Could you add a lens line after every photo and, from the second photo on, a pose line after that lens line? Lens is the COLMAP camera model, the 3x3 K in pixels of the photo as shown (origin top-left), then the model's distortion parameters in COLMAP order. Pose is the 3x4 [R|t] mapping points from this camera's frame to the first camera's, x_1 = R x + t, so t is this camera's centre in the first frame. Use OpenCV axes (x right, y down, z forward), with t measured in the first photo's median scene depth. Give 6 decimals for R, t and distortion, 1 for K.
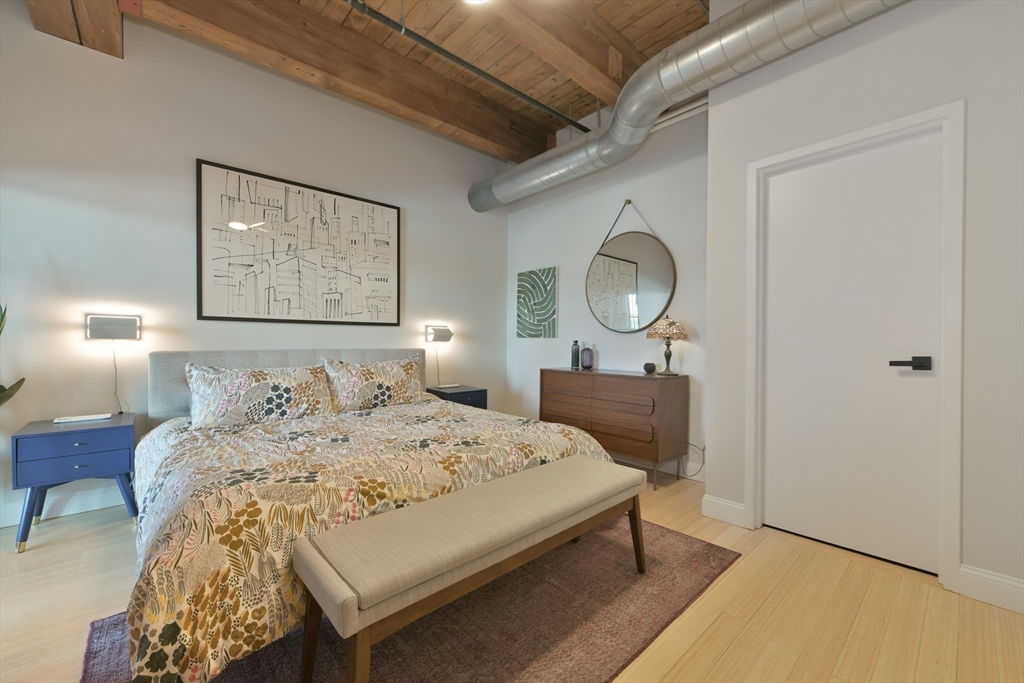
lens RADIAL K [[413.0, 0, 506.2], [0, 413.0, 343.9], [0, 0, 1]] dist [0.000425, -0.000590]
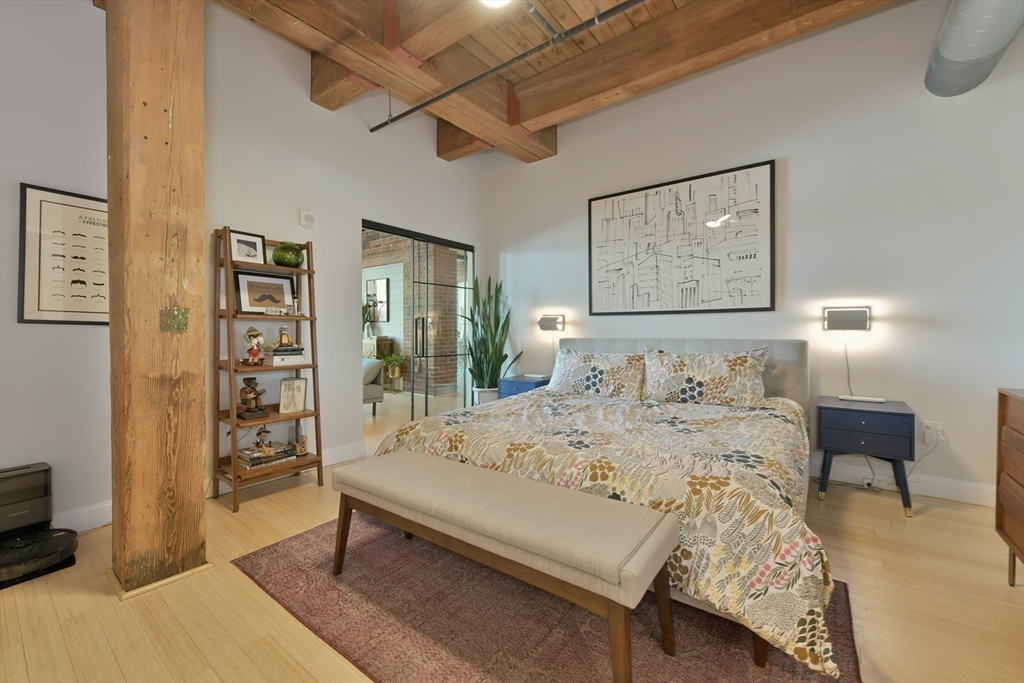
lens RADIAL K [[413.0, 0, 523.0], [0, 413.0, 333.3], [0, 0, 1]] dist [0.000425, -0.000590]
pose [[0.200922, 0.002995, -0.979603, 0.530134], [0.000512, 0.999995, 0.003163, -0.003997], [0.979607, -0.001137, 0.200920, 0.475967]]
